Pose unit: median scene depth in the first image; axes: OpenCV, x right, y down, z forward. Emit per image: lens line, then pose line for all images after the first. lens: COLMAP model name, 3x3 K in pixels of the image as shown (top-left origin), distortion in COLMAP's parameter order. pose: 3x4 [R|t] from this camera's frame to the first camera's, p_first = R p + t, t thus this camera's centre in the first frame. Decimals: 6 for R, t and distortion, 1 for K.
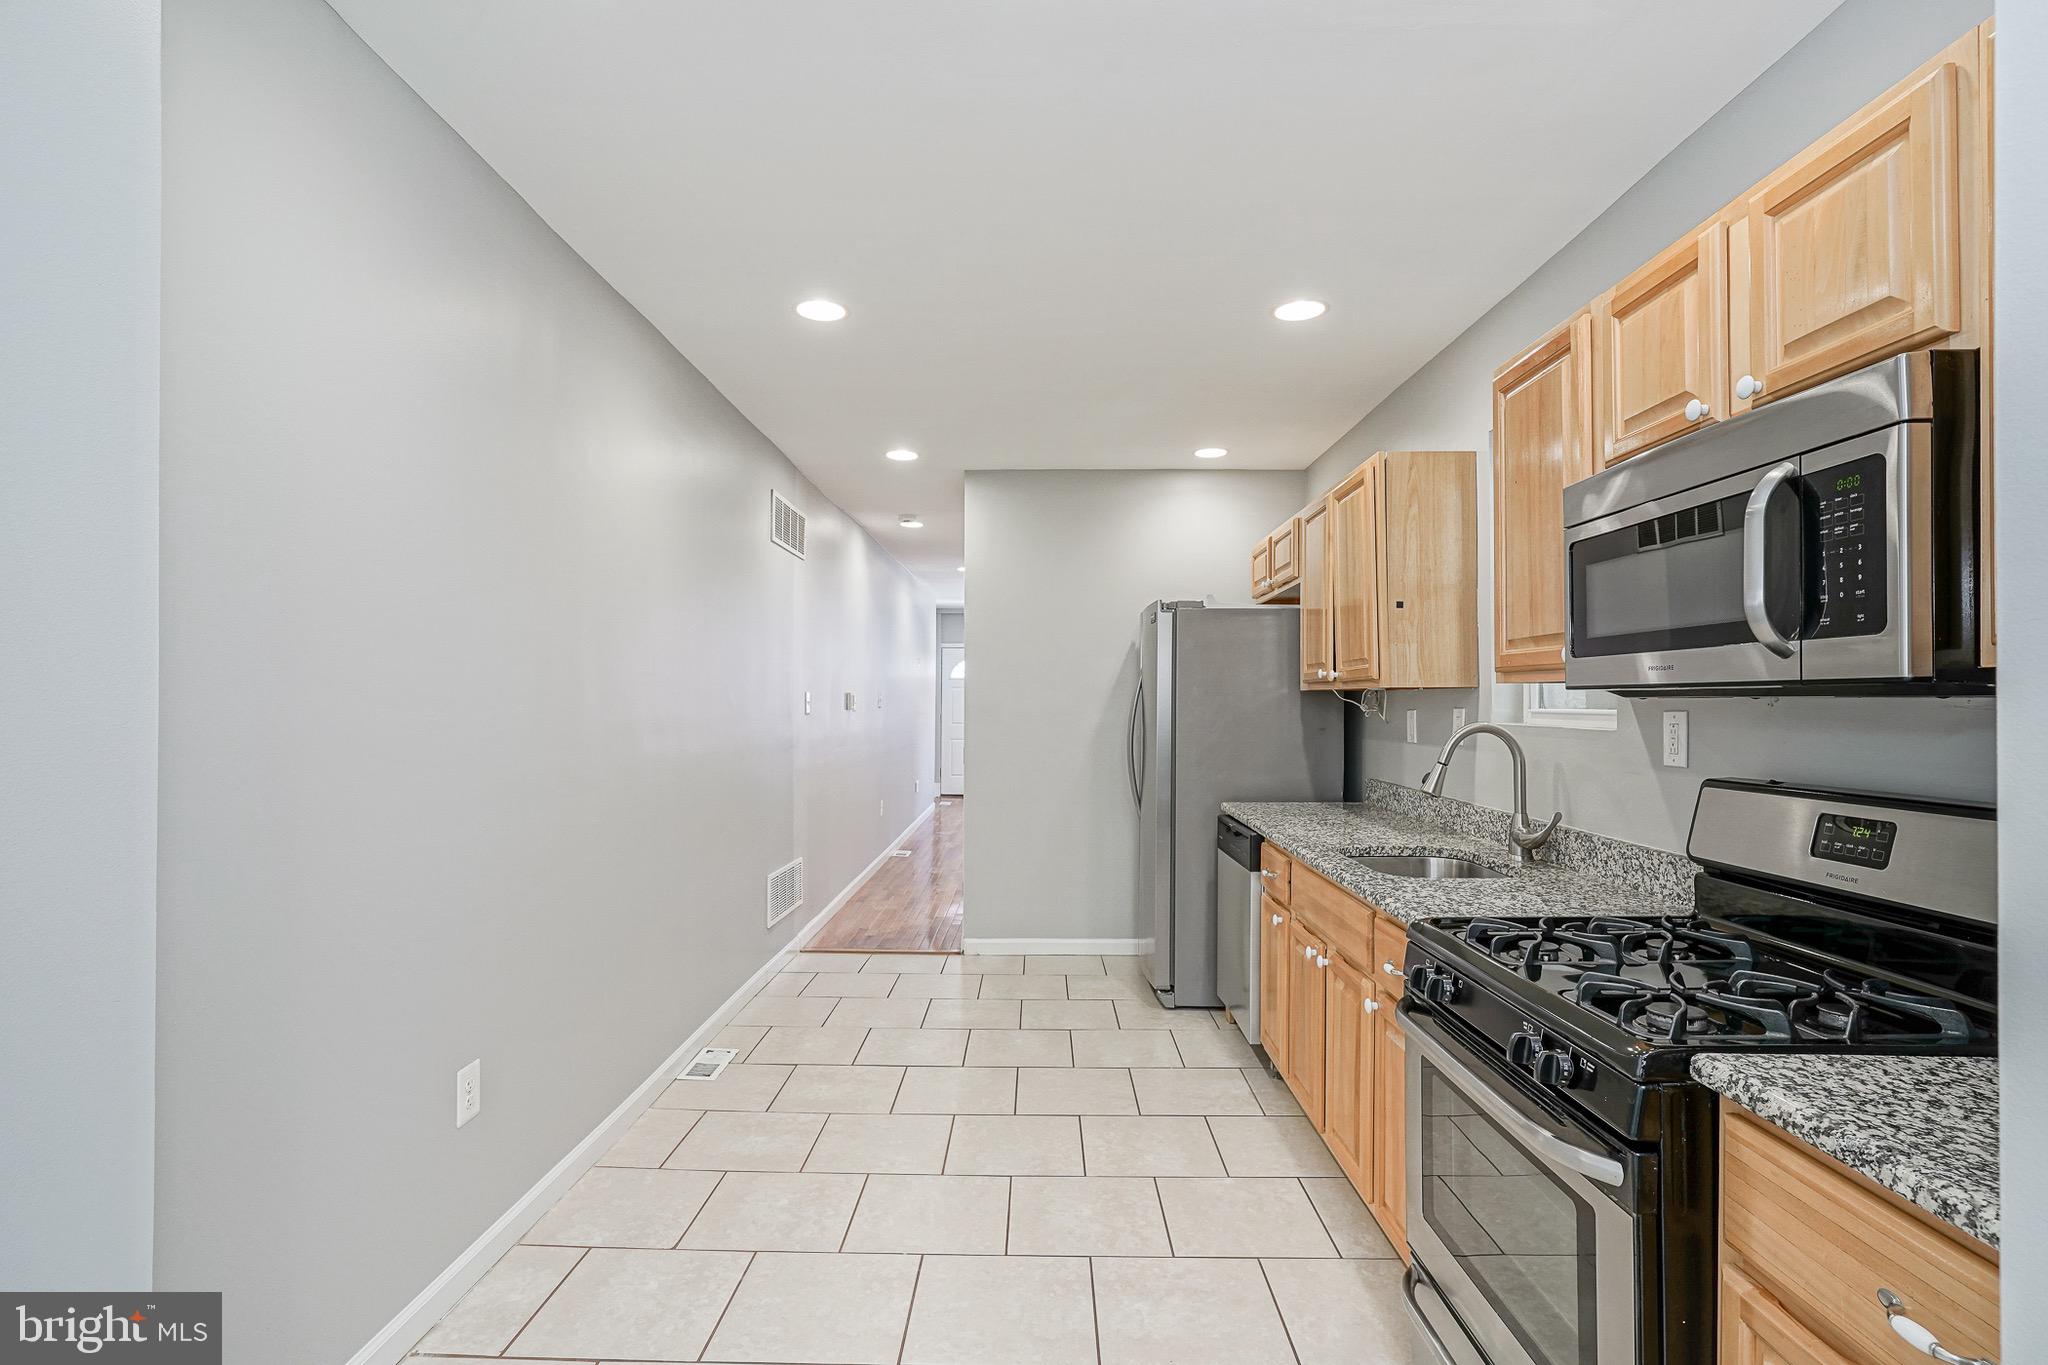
lens RADIAL K [[996.3, 0, 1020.2], [0, 996.3, 694.3], [0, 0, 1]] dist [-0.009080, 0.003926]
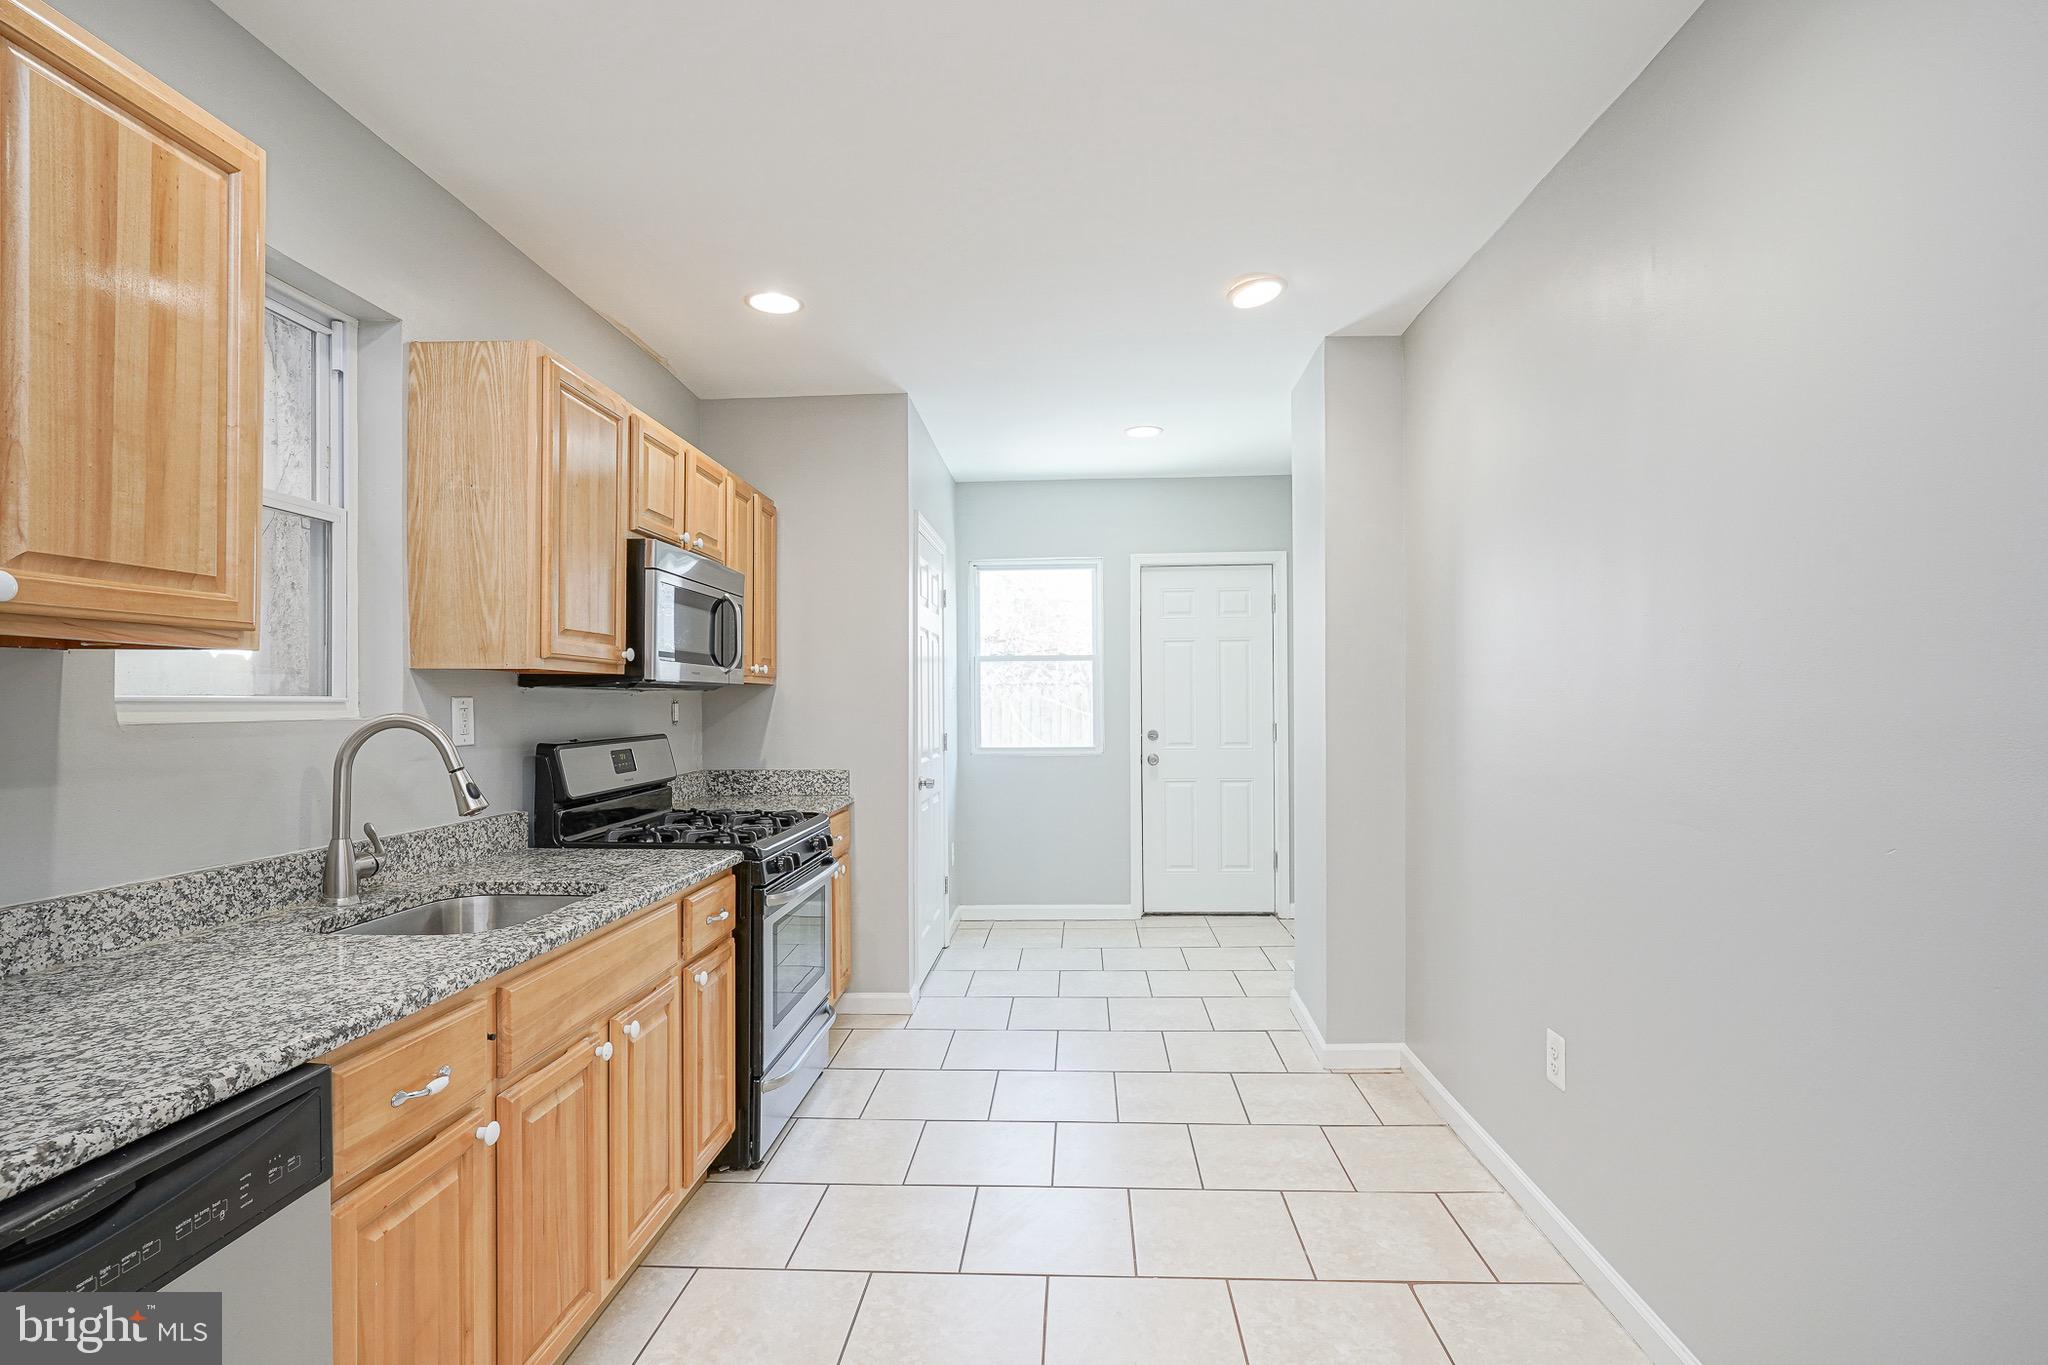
lens RADIAL K [[996.3, 0, 1020.2], [0, 996.3, 694.3], [0, 0, 1]] dist [-0.009080, 0.003926]
pose [[-0.999335, -0.002023, 0.036418, -0.021189], [-0.002587, 0.999877, -0.015439, 0.027364], [-0.036382, -0.015523, -0.999217, 1.960655]]
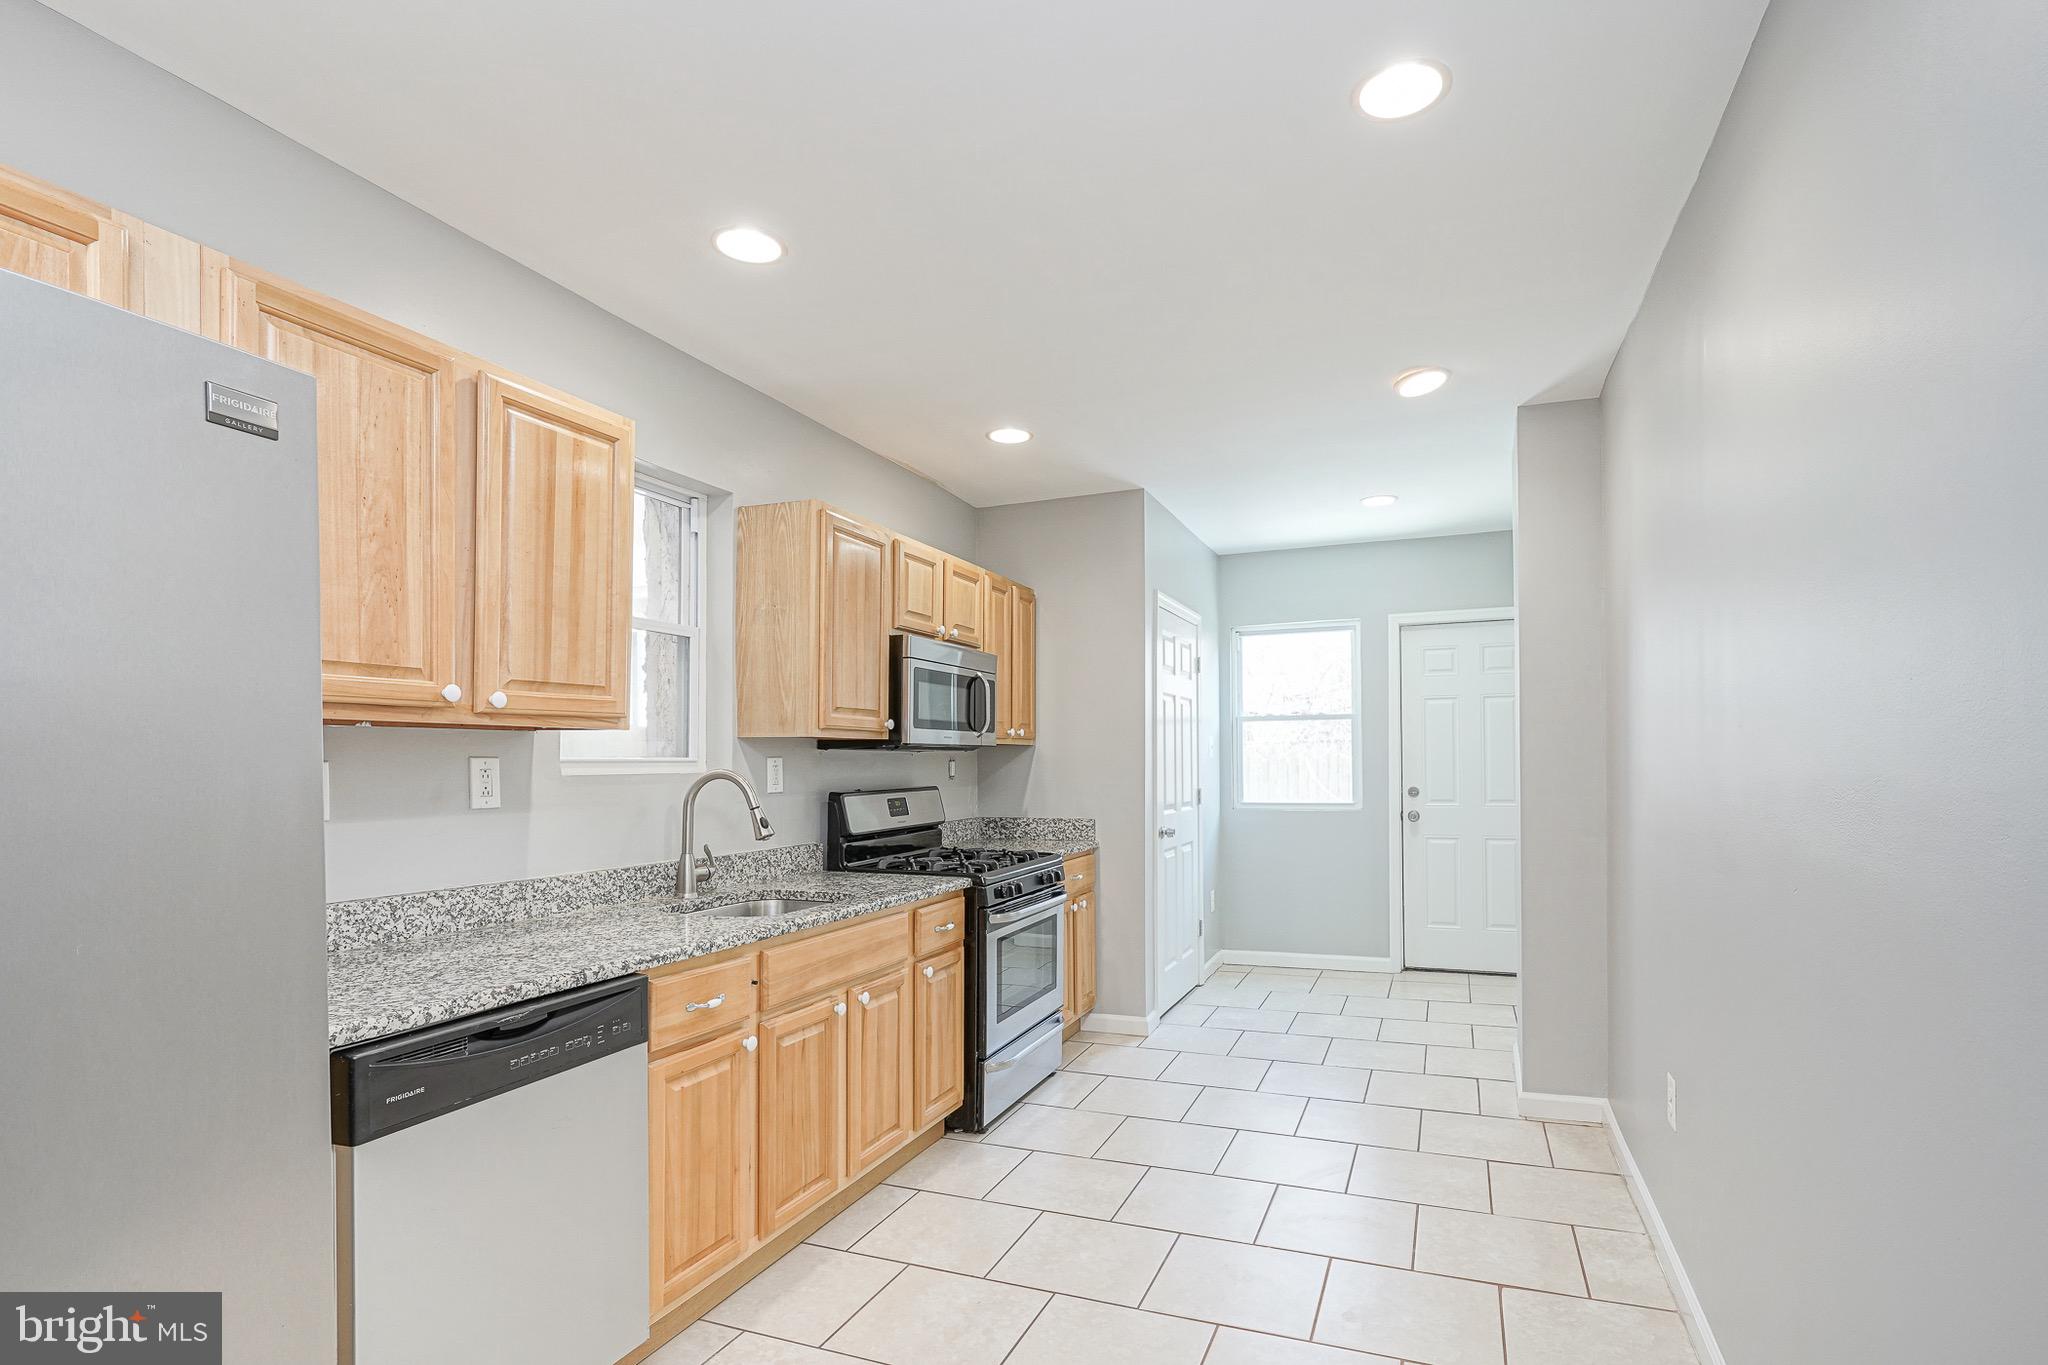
lens RADIAL K [[1003.3, 0, 1045.3], [0, 1003.3, 727.7], [0, 0, 1]] dist [-0.011173, 0.000575]
pose [[-0.936264, 0.010380, 0.351145, -0.276792], [-0.002969, 0.999294, -0.037455, 0.025933], [-0.351286, -0.036110, -0.935572, 2.160918]]
